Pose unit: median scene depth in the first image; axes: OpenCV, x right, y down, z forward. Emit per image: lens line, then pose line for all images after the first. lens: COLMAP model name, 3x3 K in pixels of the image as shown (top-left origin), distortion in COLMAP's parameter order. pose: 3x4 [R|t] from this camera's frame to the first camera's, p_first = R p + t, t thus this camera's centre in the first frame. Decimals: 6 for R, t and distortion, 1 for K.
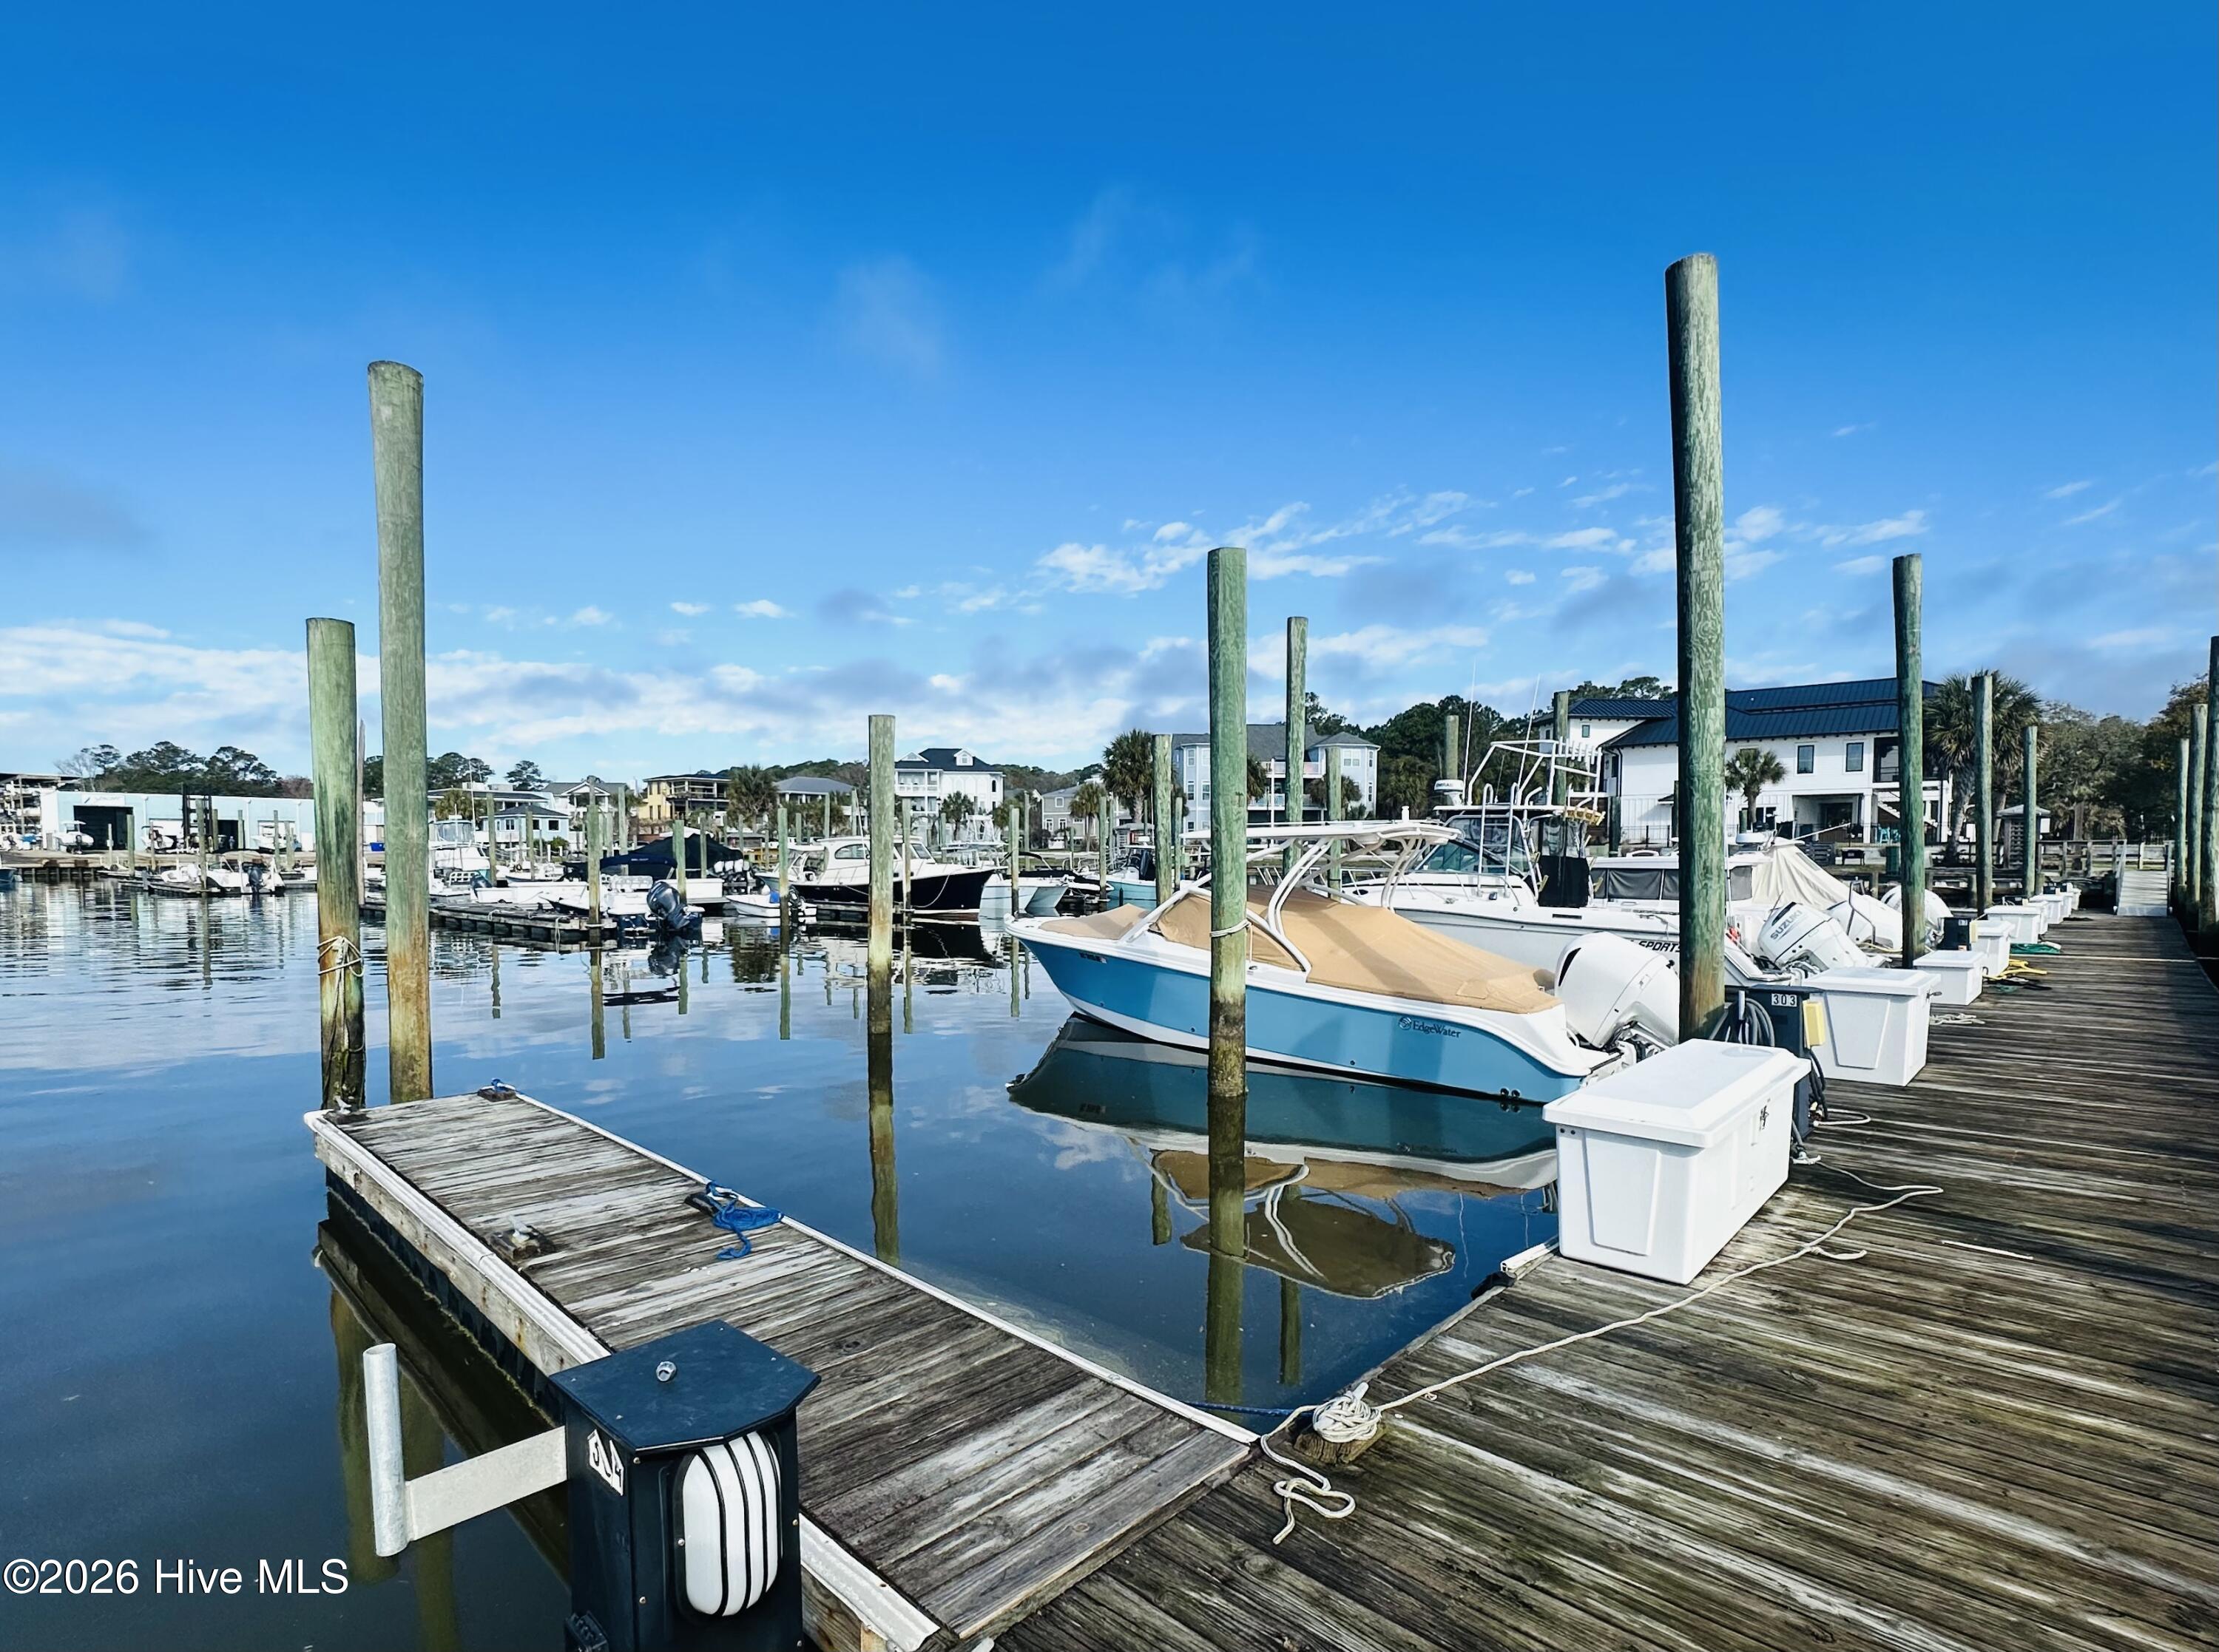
lens RADIAL K [[1069.3, 0, 1109.5], [0, 1069.3, 826.0], [0, 0, 1]] dist [0.001820, 0.000592]
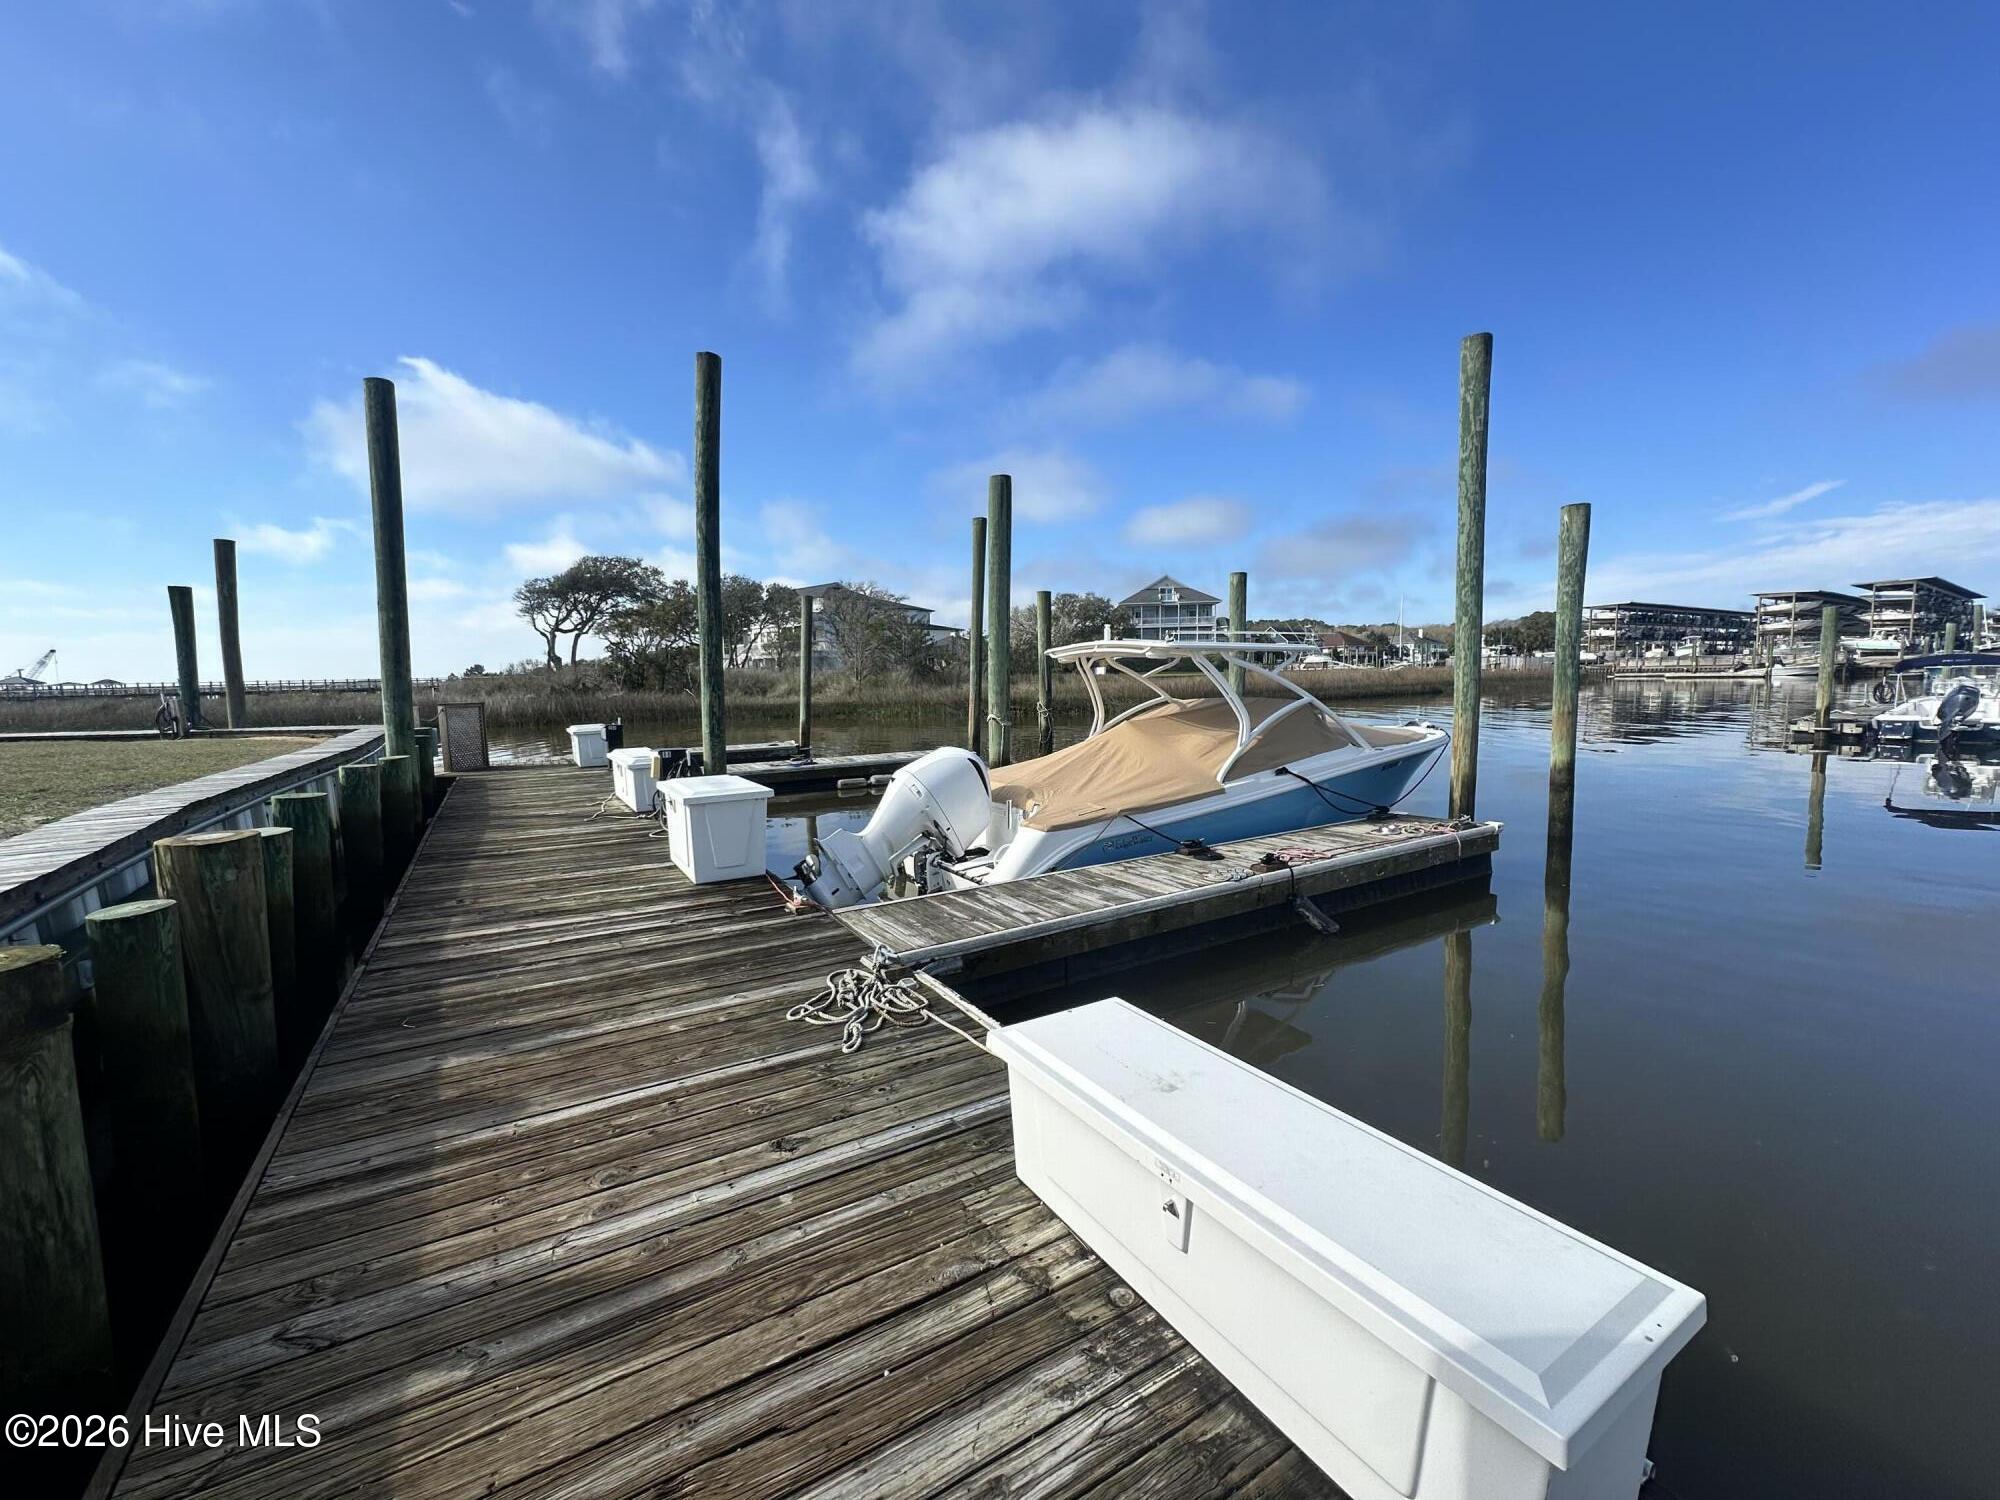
lens RADIAL K [[798.7, 0, 1000.0], [0, 798.7, 750.0], [0, 0, 1]] dist [-0.000812, -0.000108]
pose [[-0.250617, 0.095264, -0.963388, 0.324851], [0.044488, 0.995228, 0.086840, 0.010704], [0.967064, -0.021096, -0.253659, 0.341477]]
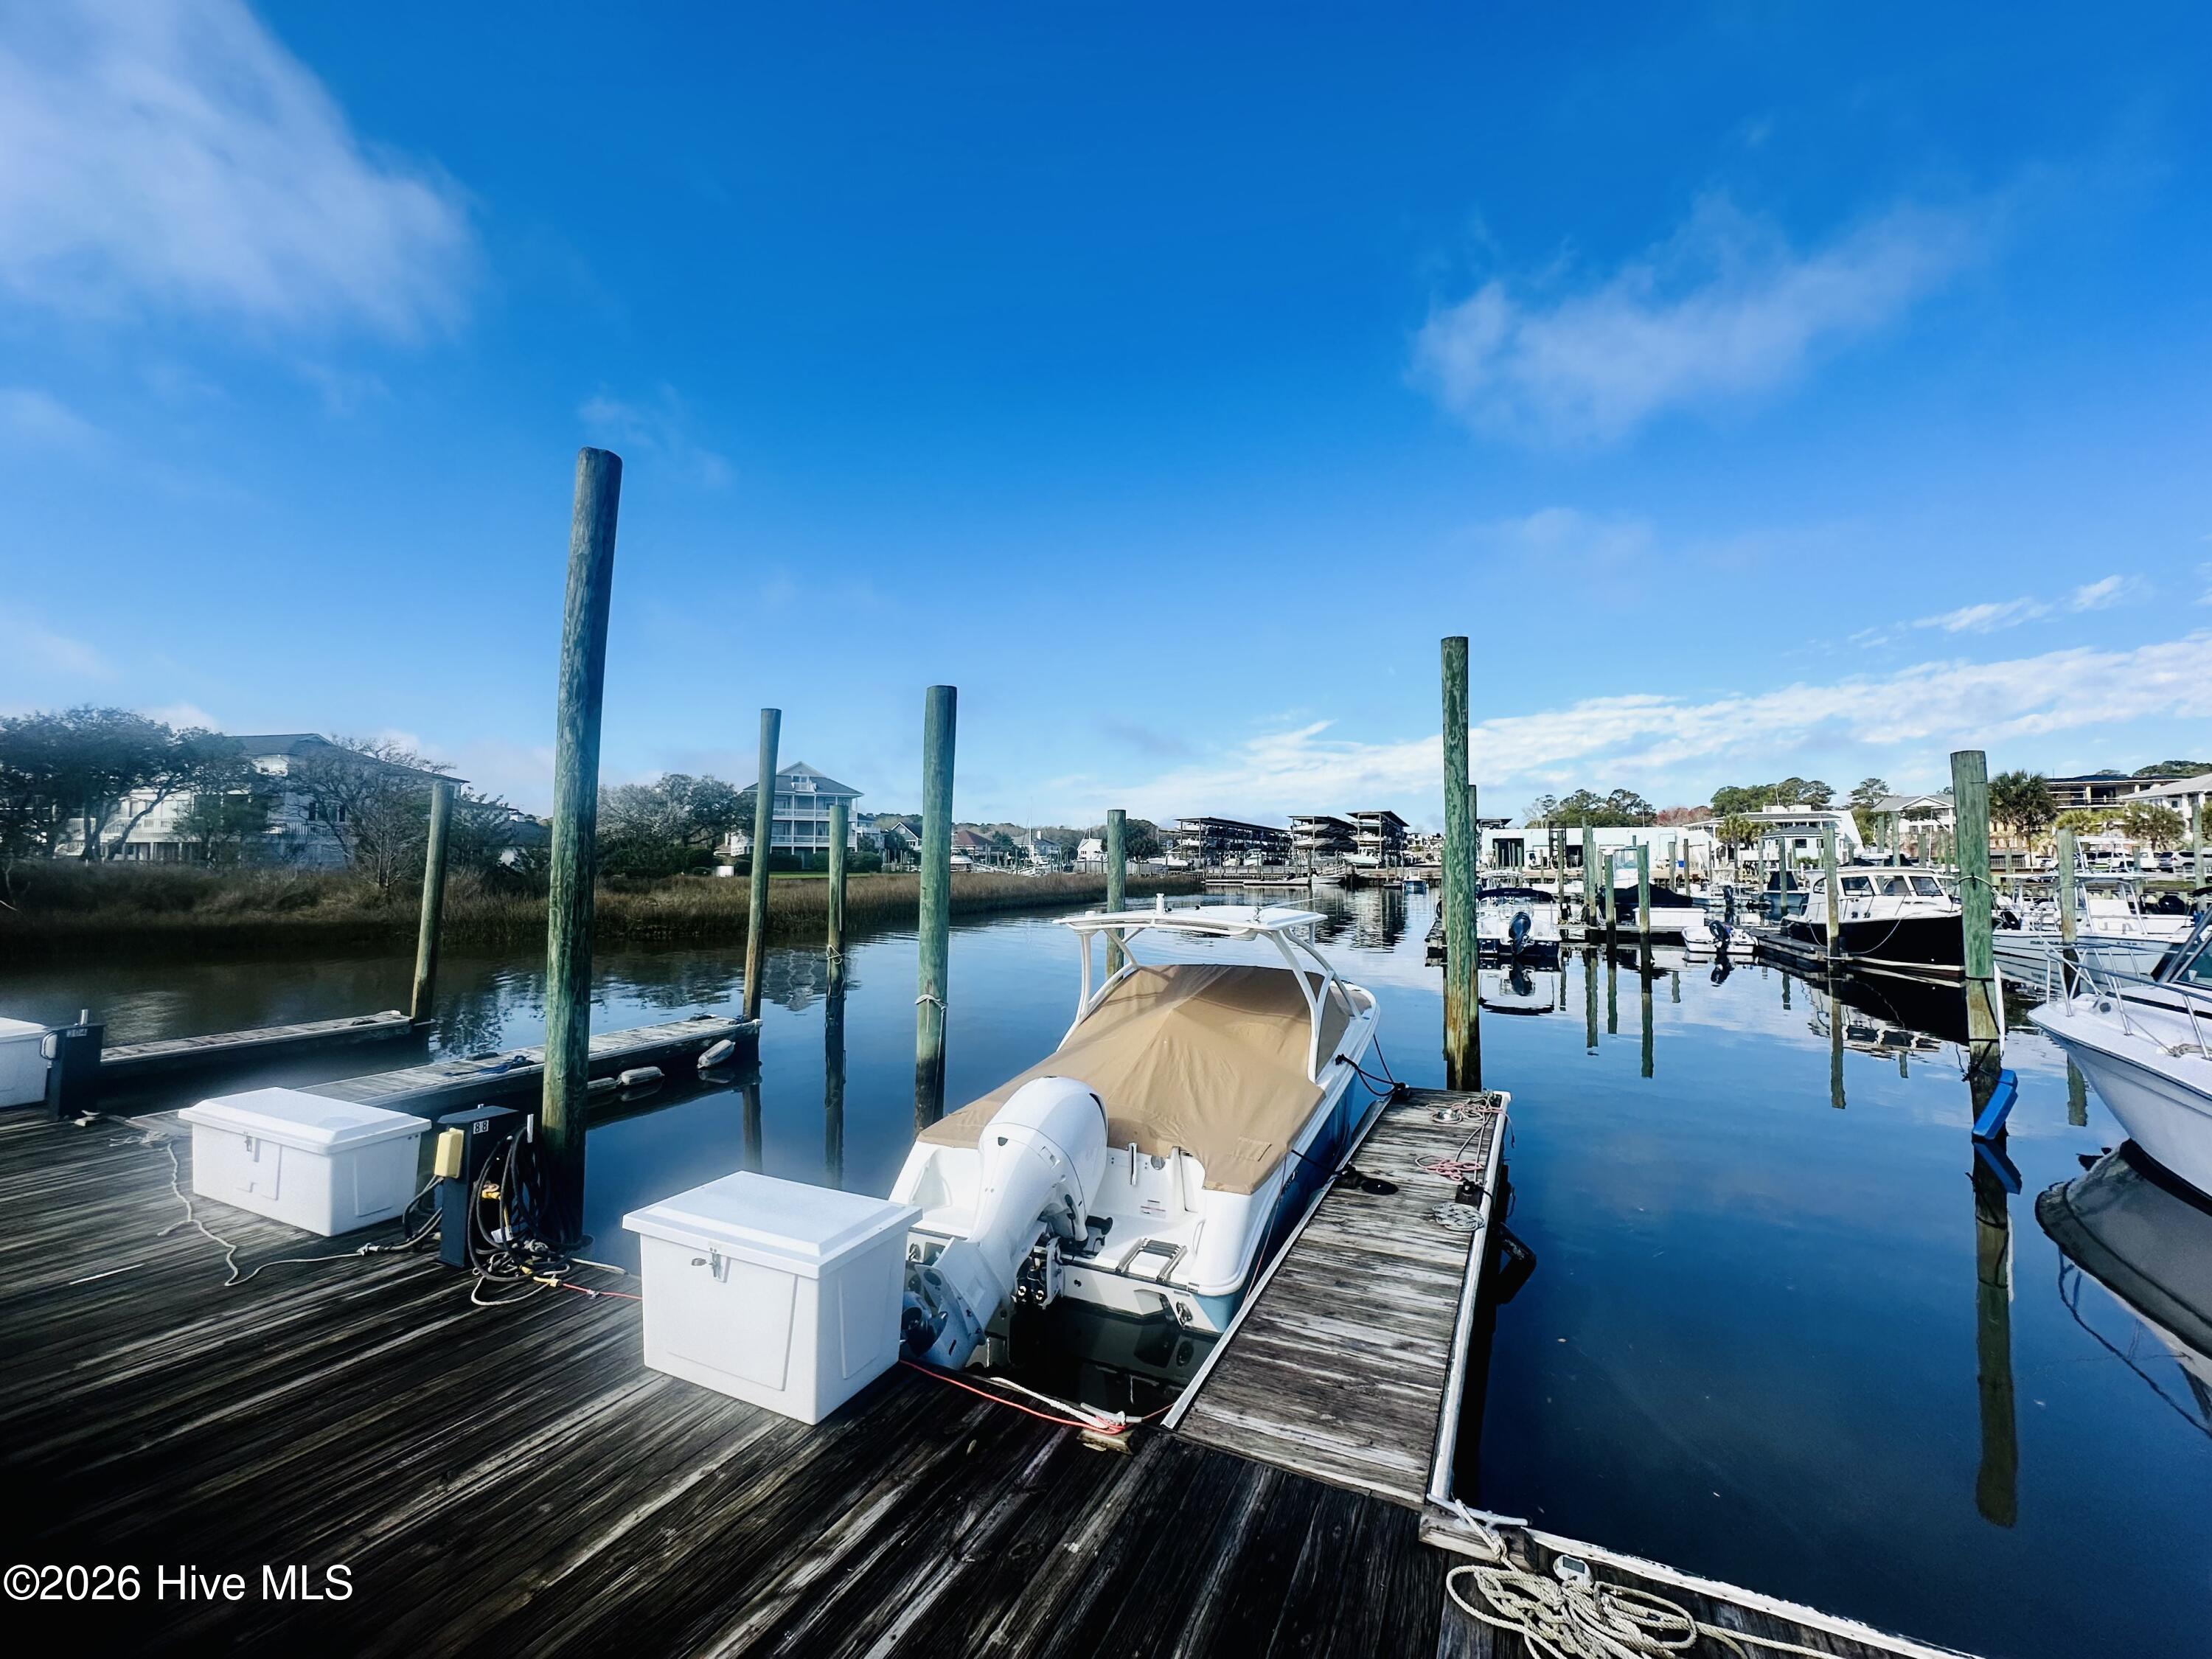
lens RADIAL K [[883.4, 0, 1106.0], [0, 883.4, 829.5], [0, 0, 1]] dist [-0.000812, -0.000108]
pose [[0.312965, -0.038243, -0.948995, 0.286472], [0.023936, 0.999189, -0.032371, -0.013776], [0.949463, -0.012584, 0.313626, 0.230843]]
